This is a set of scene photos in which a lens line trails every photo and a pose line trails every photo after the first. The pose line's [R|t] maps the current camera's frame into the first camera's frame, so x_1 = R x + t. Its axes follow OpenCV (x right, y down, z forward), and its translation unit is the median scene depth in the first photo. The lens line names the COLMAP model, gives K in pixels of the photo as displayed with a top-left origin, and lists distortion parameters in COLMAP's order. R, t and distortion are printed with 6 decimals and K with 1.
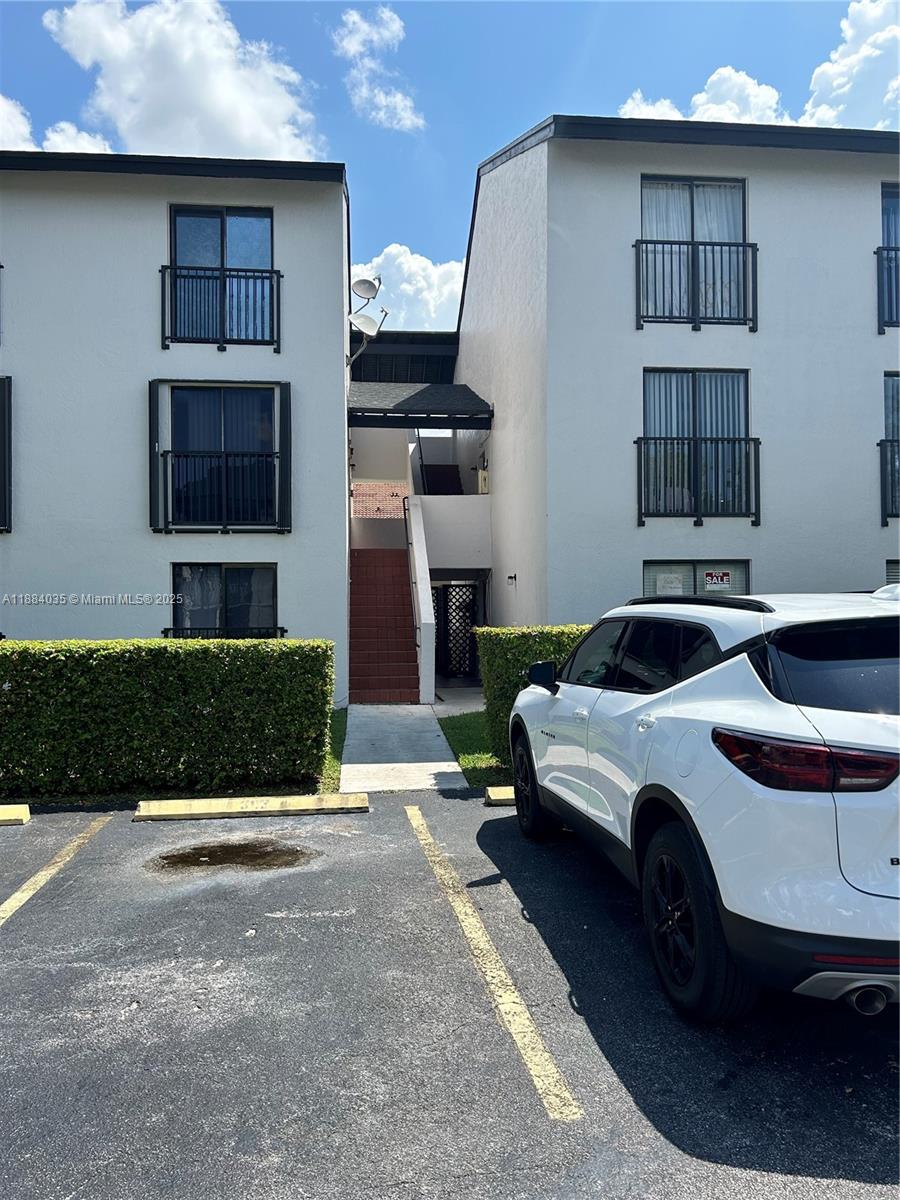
lens RADIAL K [[894.4, 0, 447.3], [0, 894.4, 597.0], [0, 0, 1]] dist [0.109315, -0.187299]
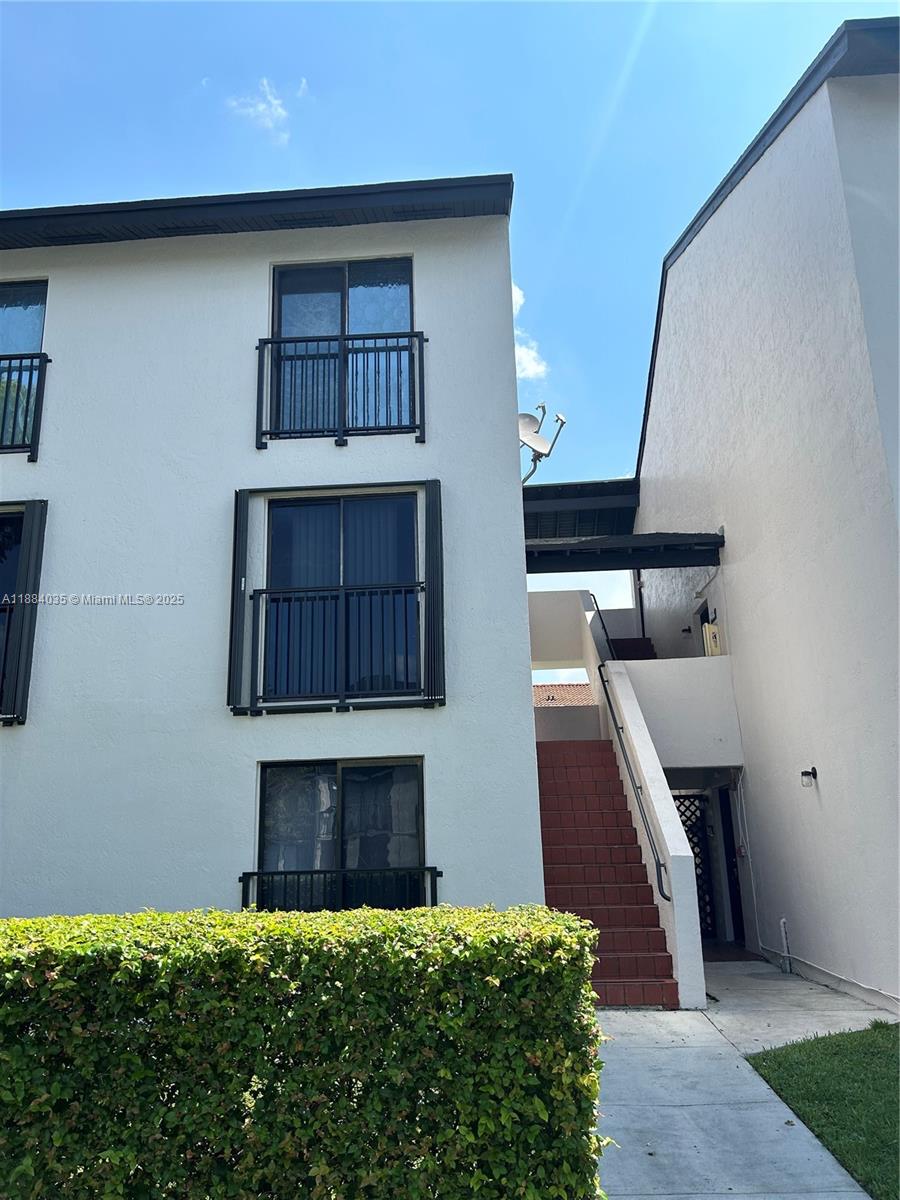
lens RADIAL K [[894.4, 0, 447.3], [0, 894.4, 597.0], [0, 0, 1]] dist [0.109315, -0.187299]
pose [[0.987276, -0.060560, -0.147033, -0.076941], [0.022864, 0.969095, -0.245625, 0.007501], [0.157364, 0.239138, 0.958149, 0.388652]]
